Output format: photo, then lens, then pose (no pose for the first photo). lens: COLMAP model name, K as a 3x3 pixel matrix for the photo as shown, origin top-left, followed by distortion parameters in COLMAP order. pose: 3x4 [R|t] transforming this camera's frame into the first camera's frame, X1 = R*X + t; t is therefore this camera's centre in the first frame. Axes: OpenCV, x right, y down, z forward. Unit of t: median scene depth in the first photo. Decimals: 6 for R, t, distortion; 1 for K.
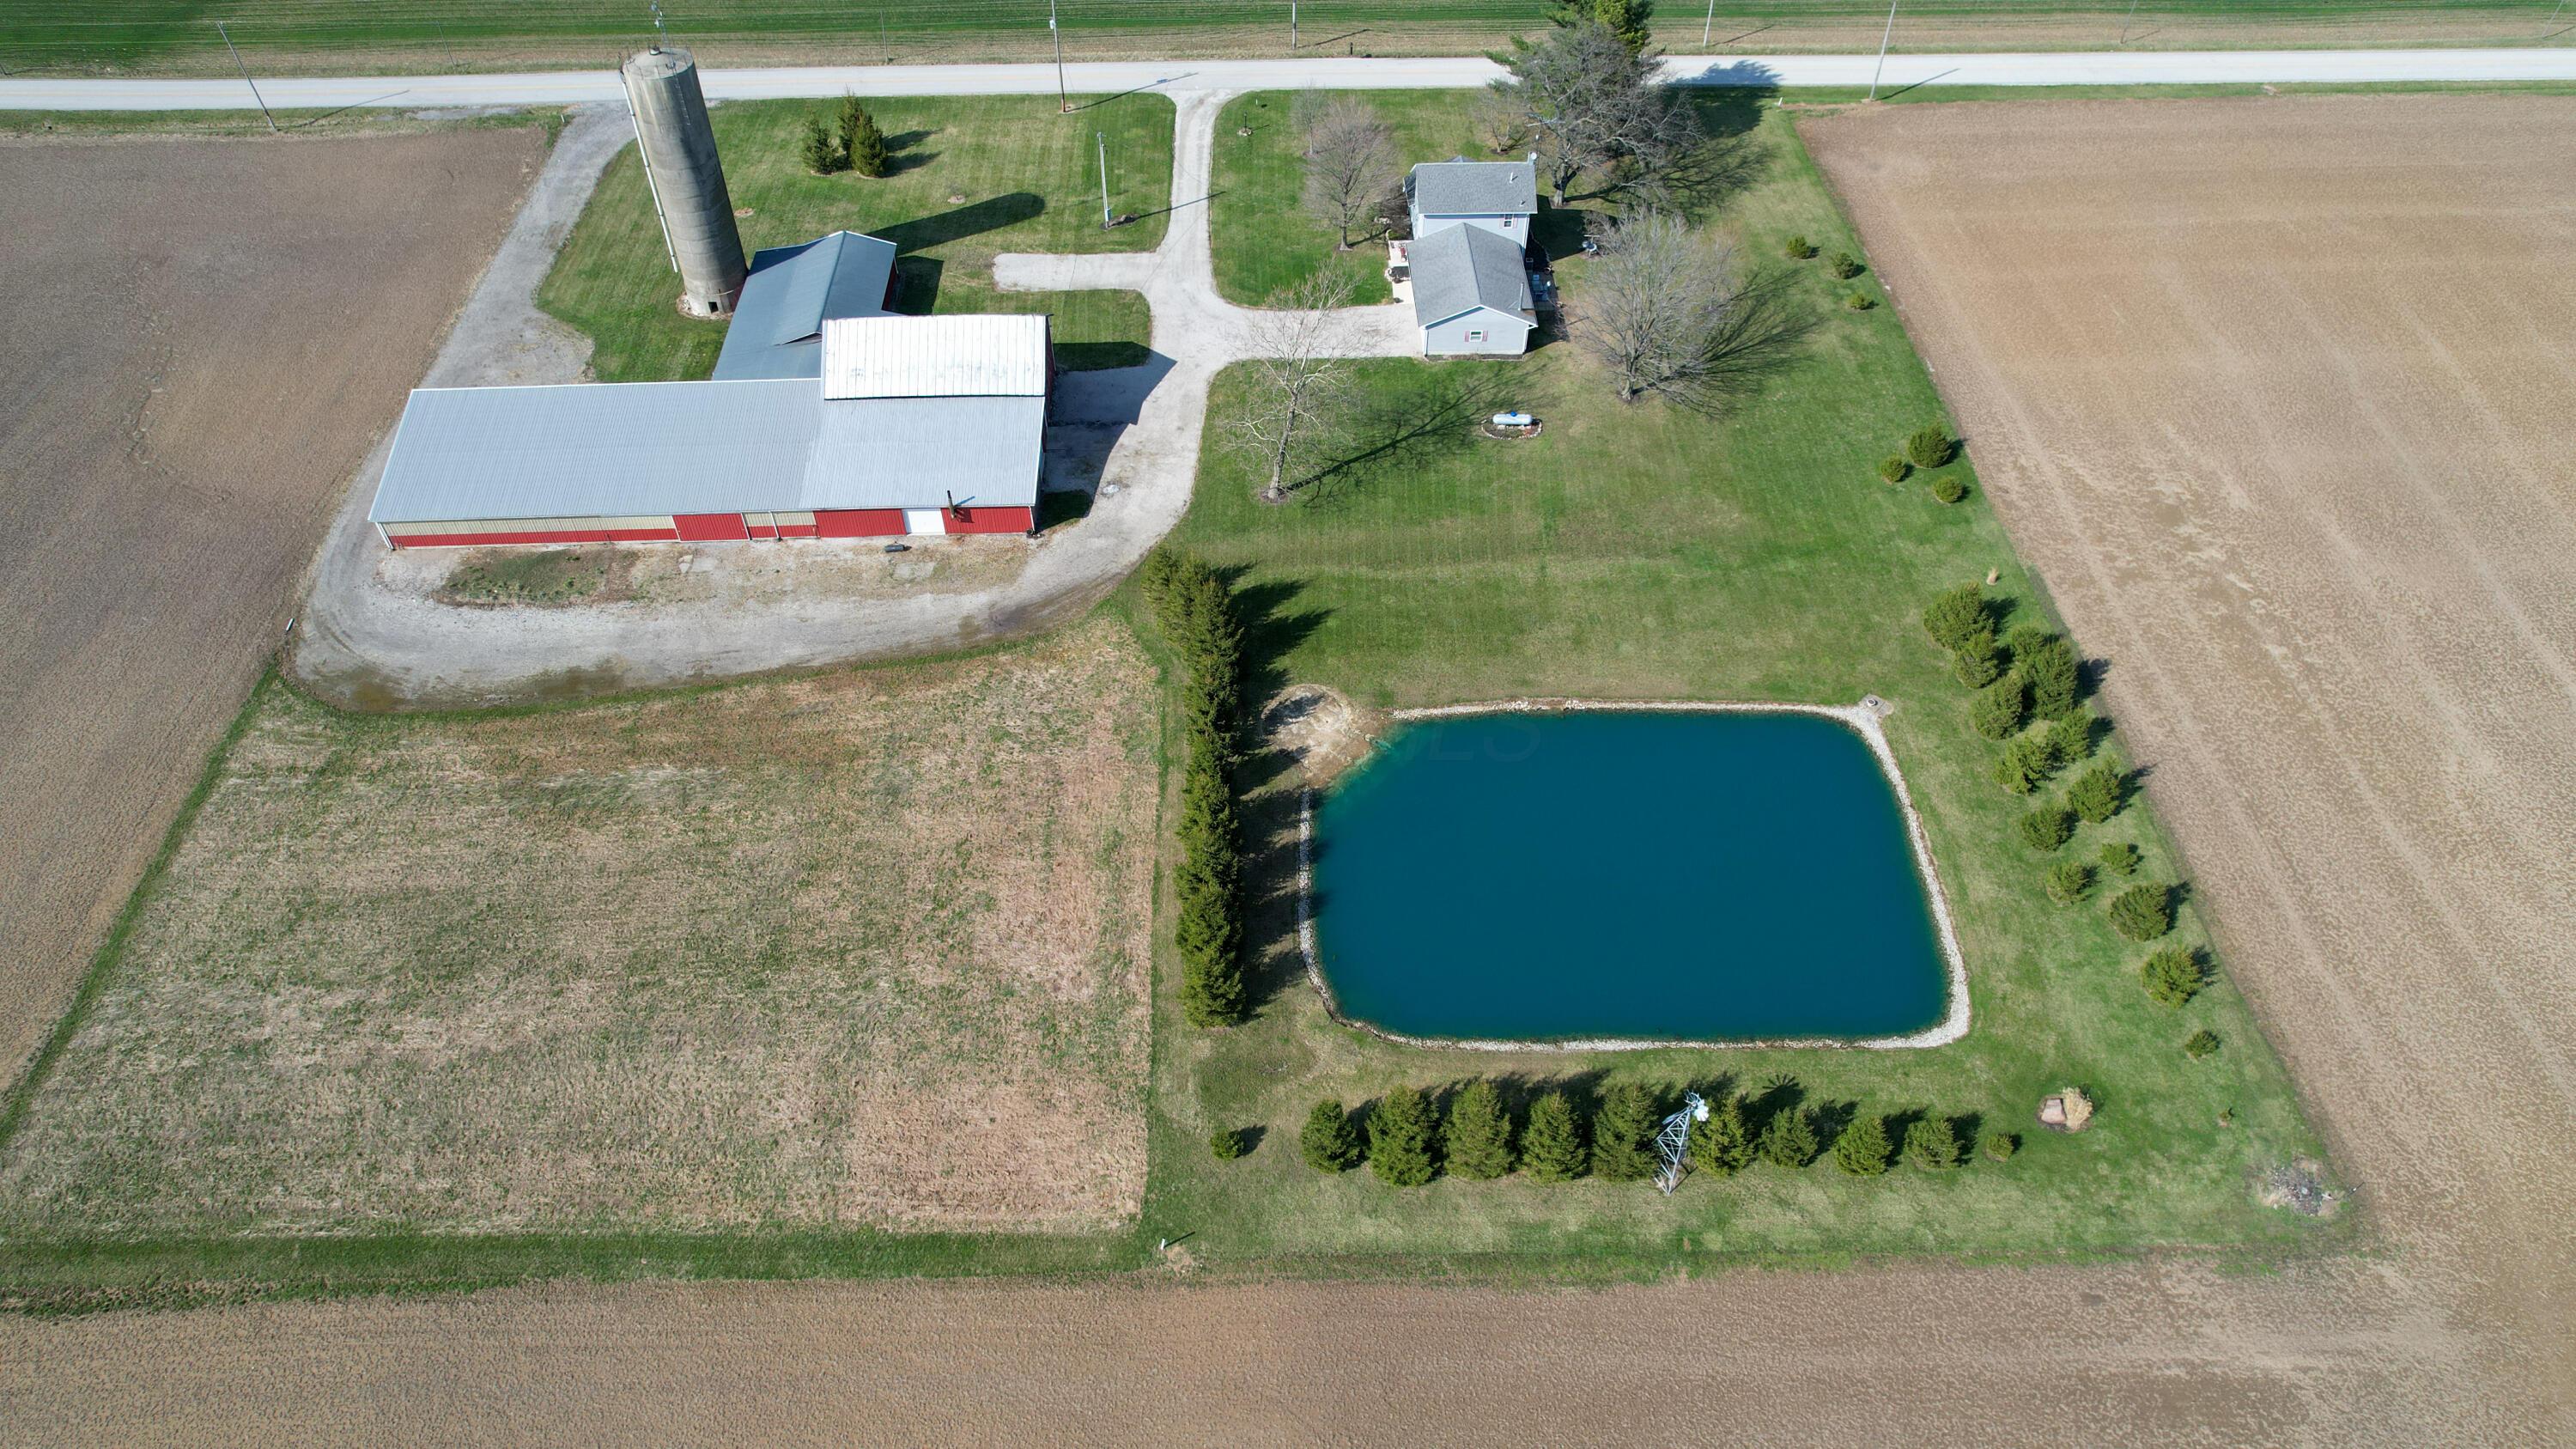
lens RADIAL K [[1642.3, 0, 1289.4], [0, 1642.3, 722.6], [0, 0, 1]] dist [-0.064660, 0.053692]
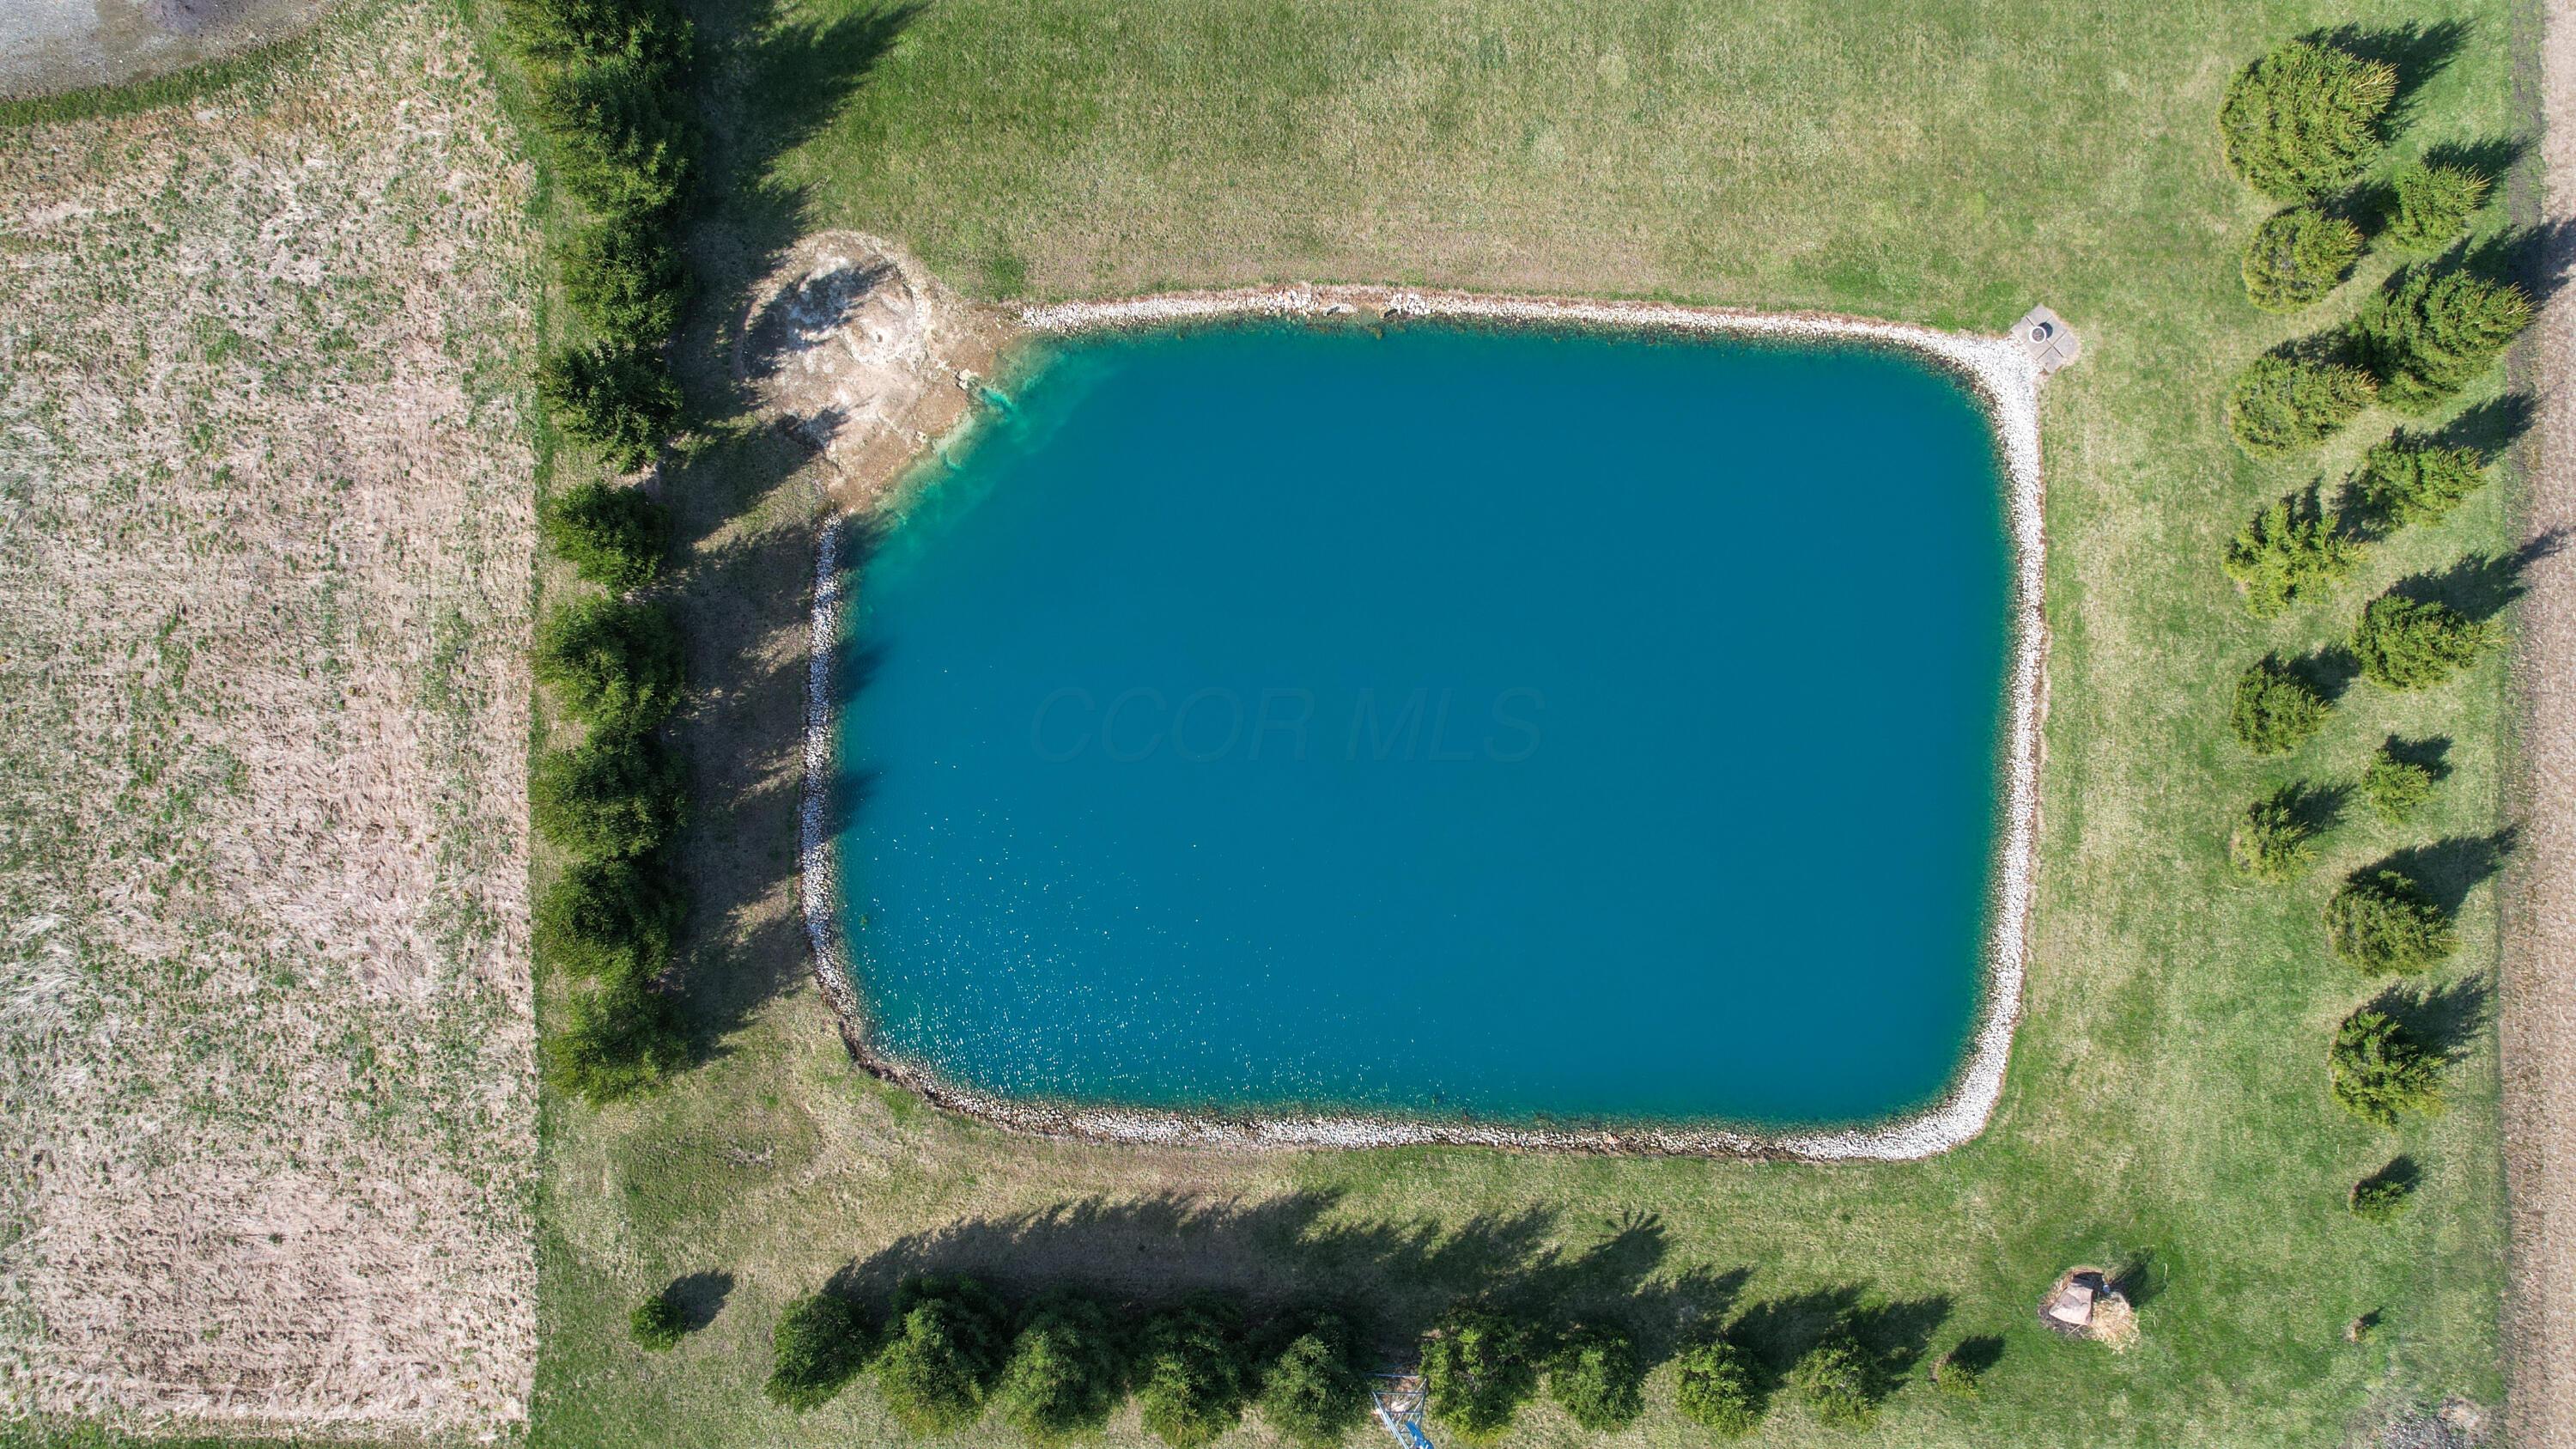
lens RADIAL K [[1642.3, 0, 1297.9], [0, 1642.3, 712.3], [0, 0, 1]] dist [-0.064660, 0.053692]
pose [[0.999246, 0.038703, 0.003050, 0.148897], [-0.030052, 0.721386, 0.691881, -0.257557], [0.024578, -0.691451, 0.722005, 0.593412]]
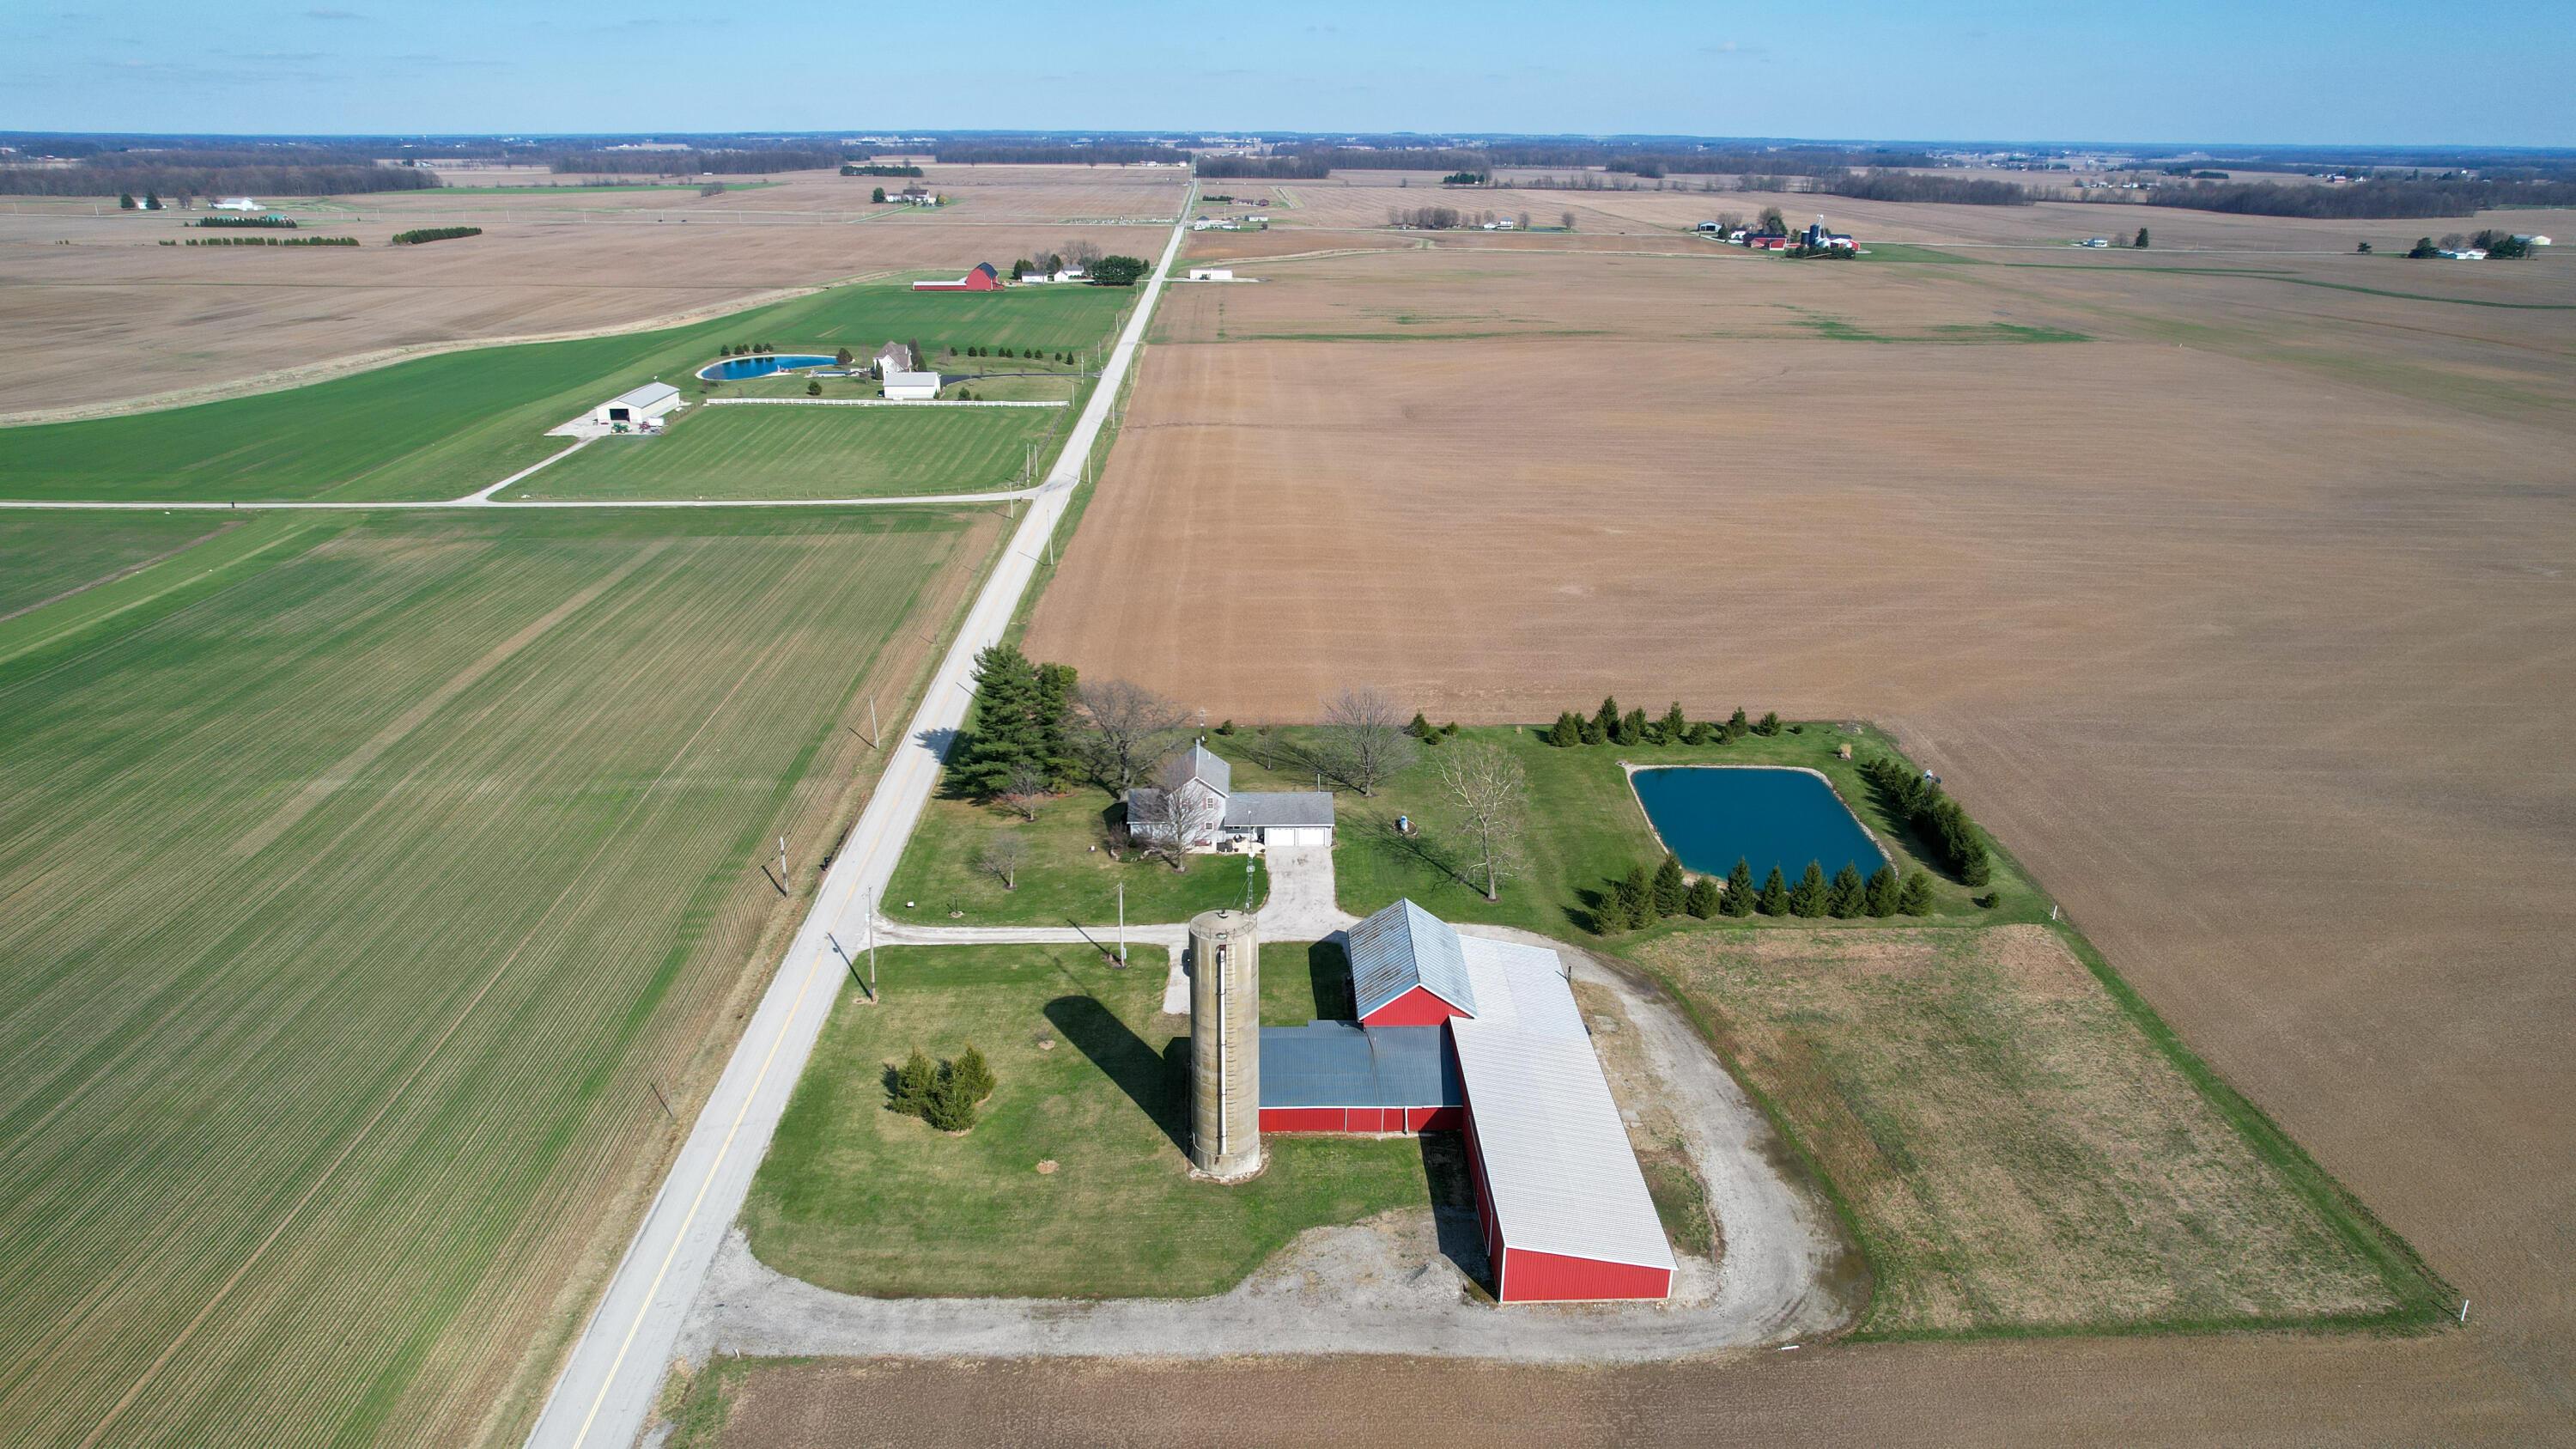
lens RADIAL K [[1642.3, 0, 1288.1], [0, 1642.3, 716.9], [0, 0, 1]] dist [-0.064660, 0.053692]
pose [[0.008442, -0.344267, 0.938834, -1.538637], [0.728832, 0.644928, 0.229939, -0.825527], [-0.684640, 0.682312, 0.256357, 0.745840]]
